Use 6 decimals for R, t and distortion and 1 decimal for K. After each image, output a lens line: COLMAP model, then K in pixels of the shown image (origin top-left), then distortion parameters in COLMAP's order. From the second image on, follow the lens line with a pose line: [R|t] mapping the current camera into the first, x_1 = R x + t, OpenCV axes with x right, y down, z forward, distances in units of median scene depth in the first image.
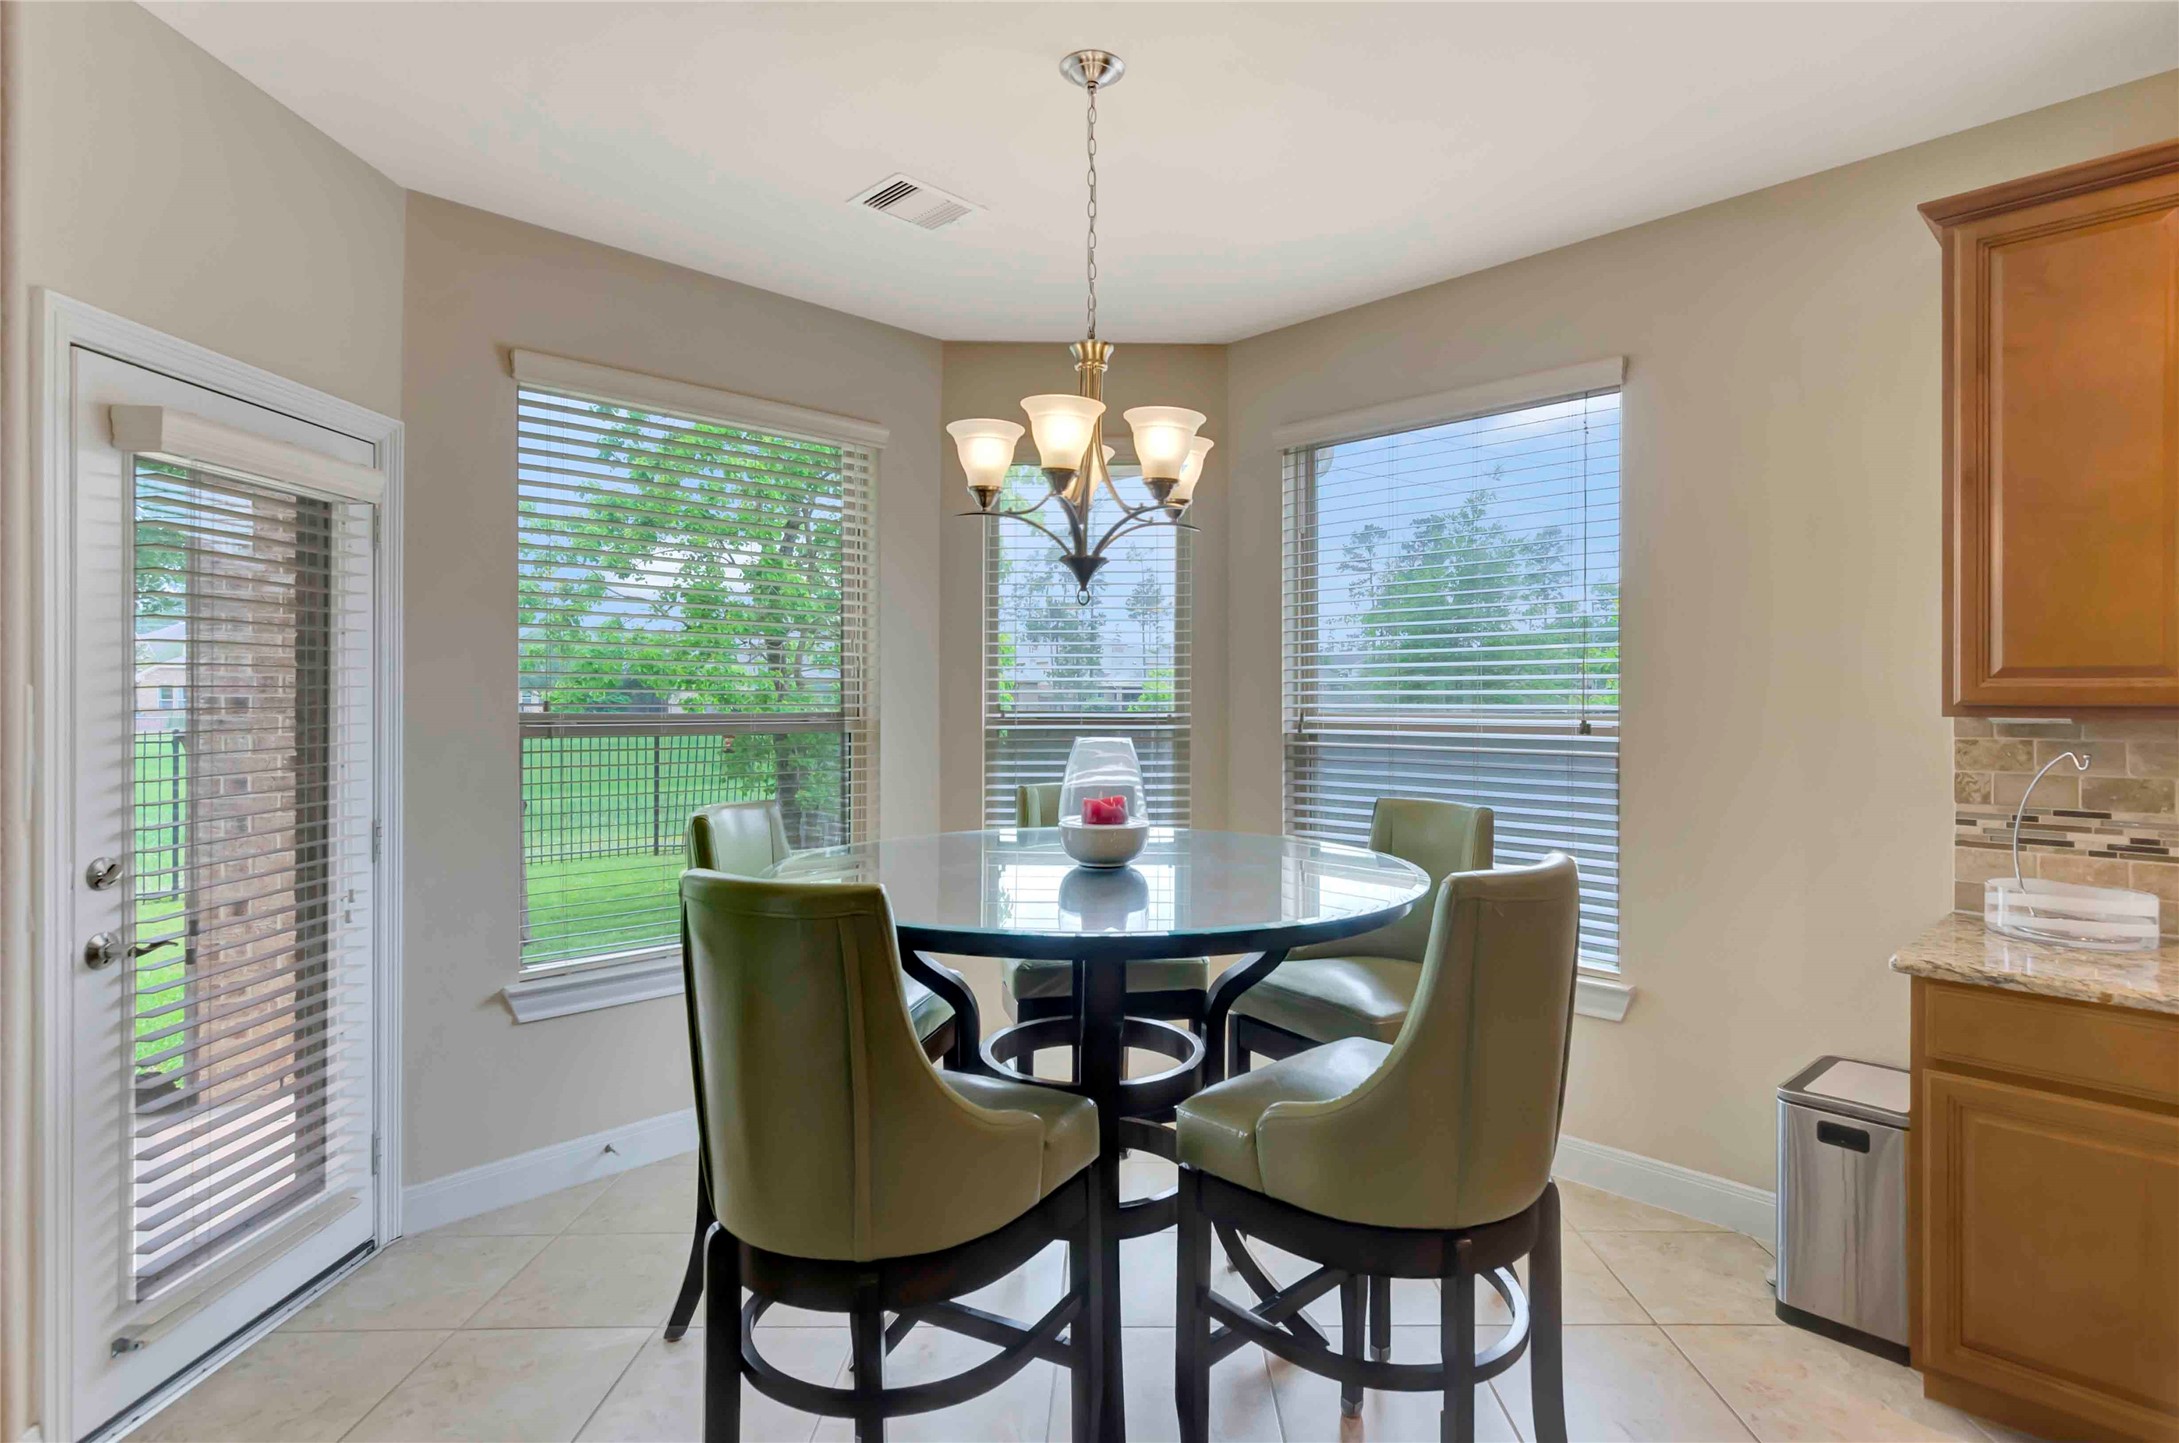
lens RADIAL K [[1096.8, 0, 1096.6], [0, 1096.8, 695.4], [0, 0, 1]] dist [-0.001834, -0.000621]
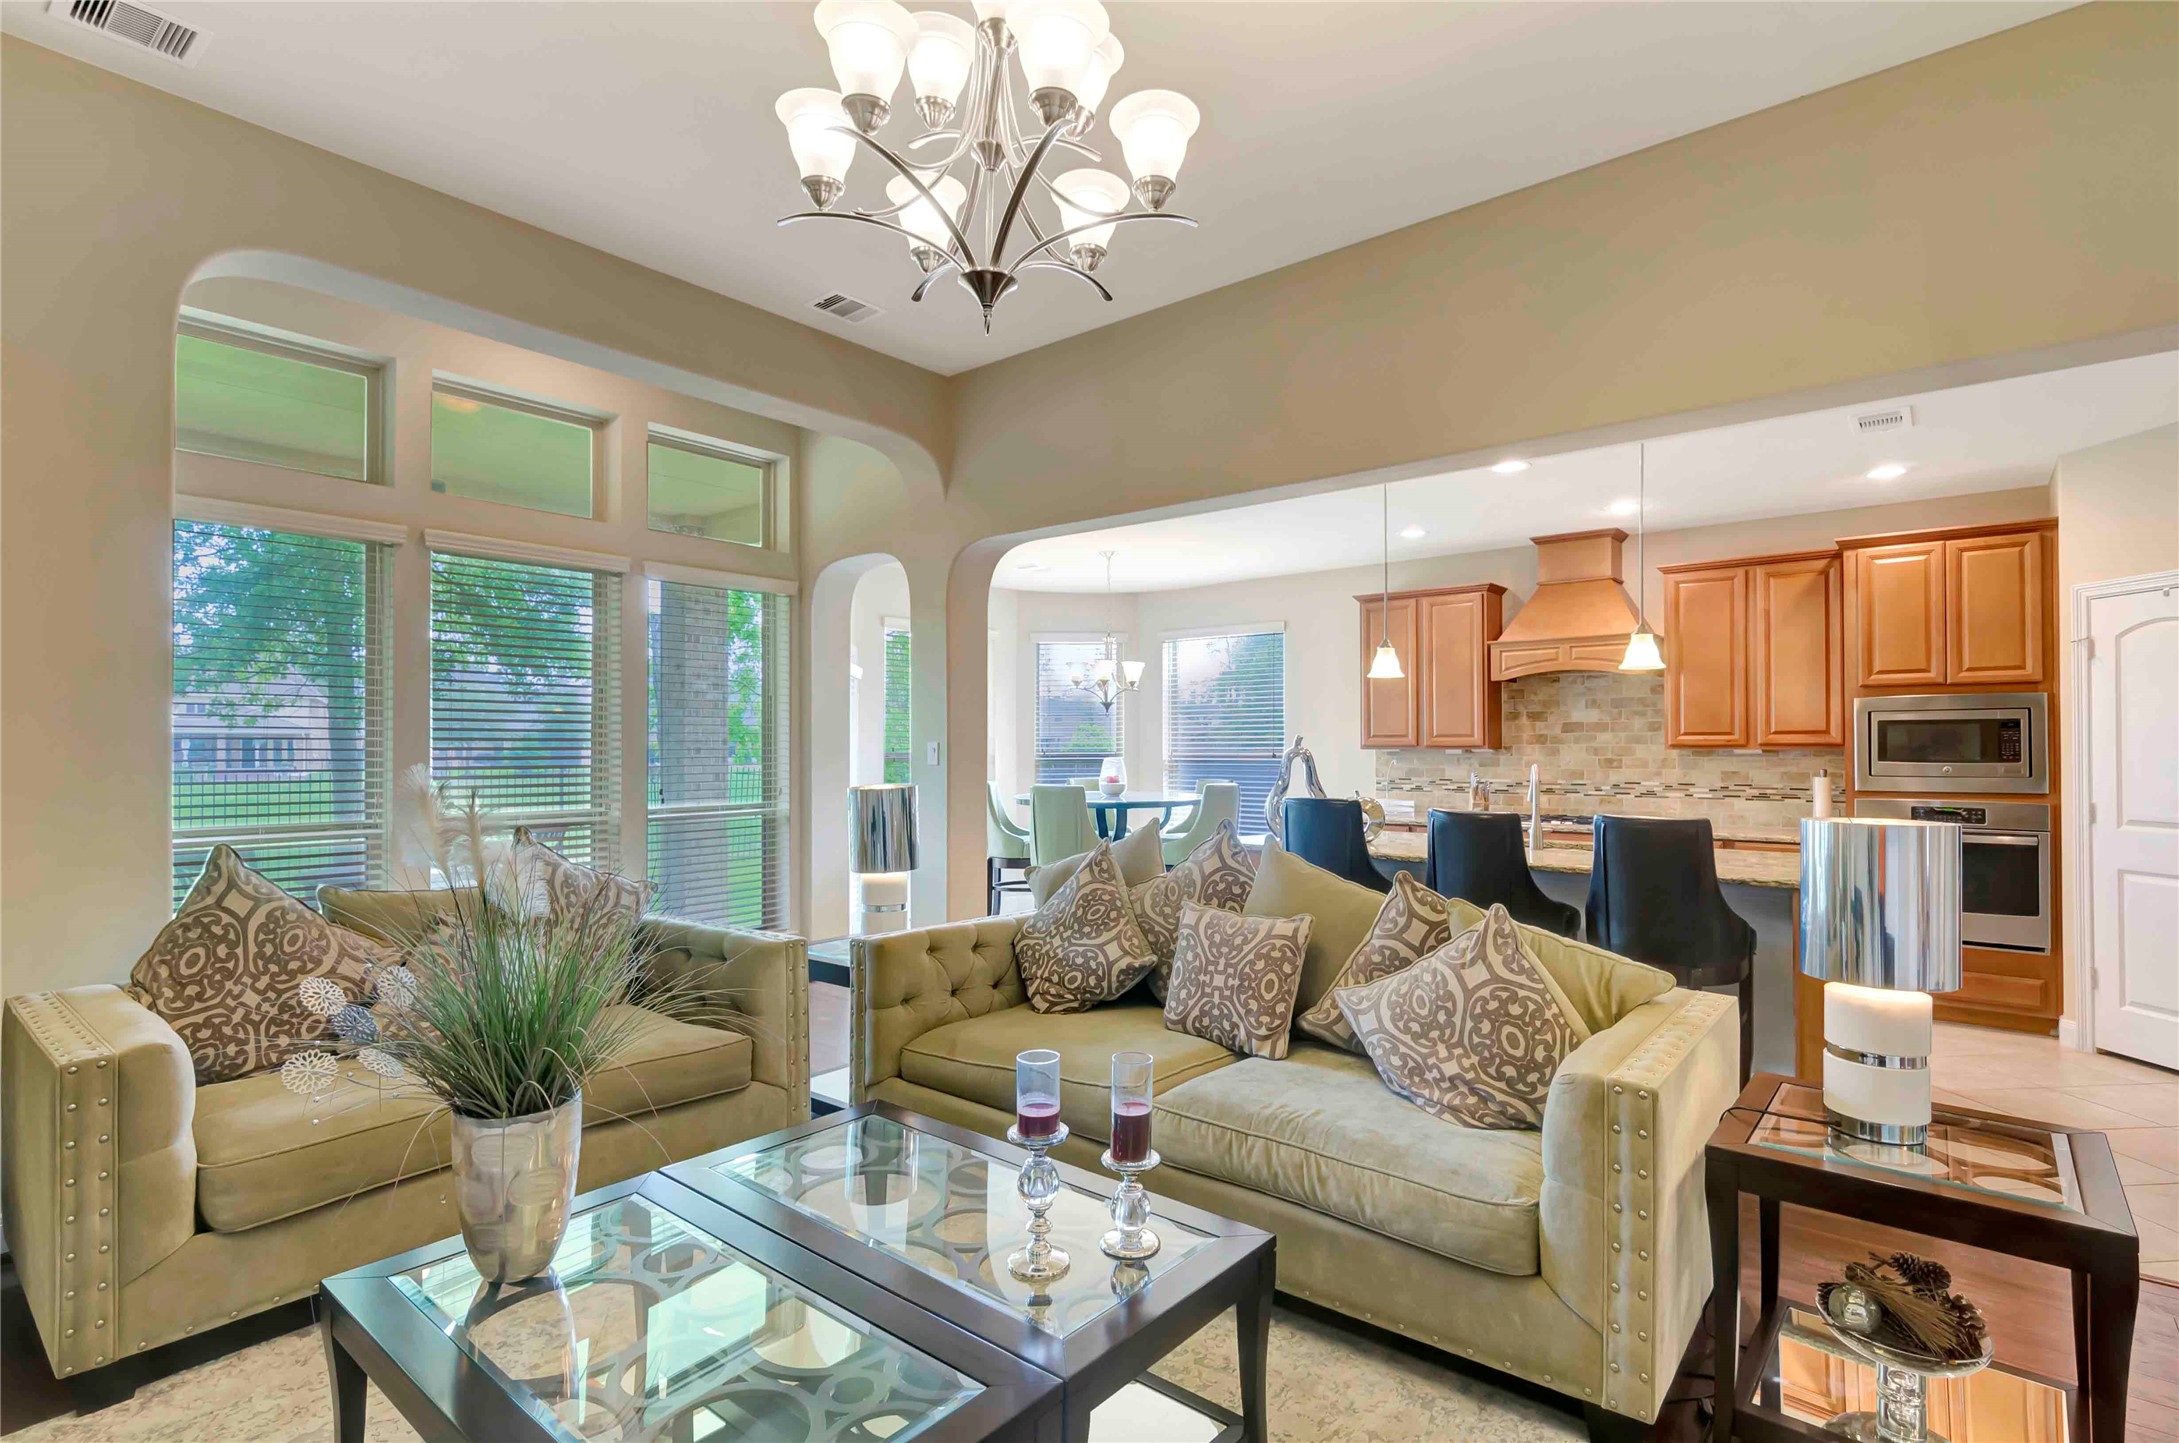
lens RADIAL K [[1068.9, 0, 1108.1], [0, 1068.9, 740.9], [0, 0, 1]] dist [-0.001201, -0.000101]
pose [[0.993175, -0.002154, 0.116615, -0.361137], [0.002705, 0.999986, -0.004568, 0.006836], [-0.116604, 0.004852, 0.993167, -2.116146]]
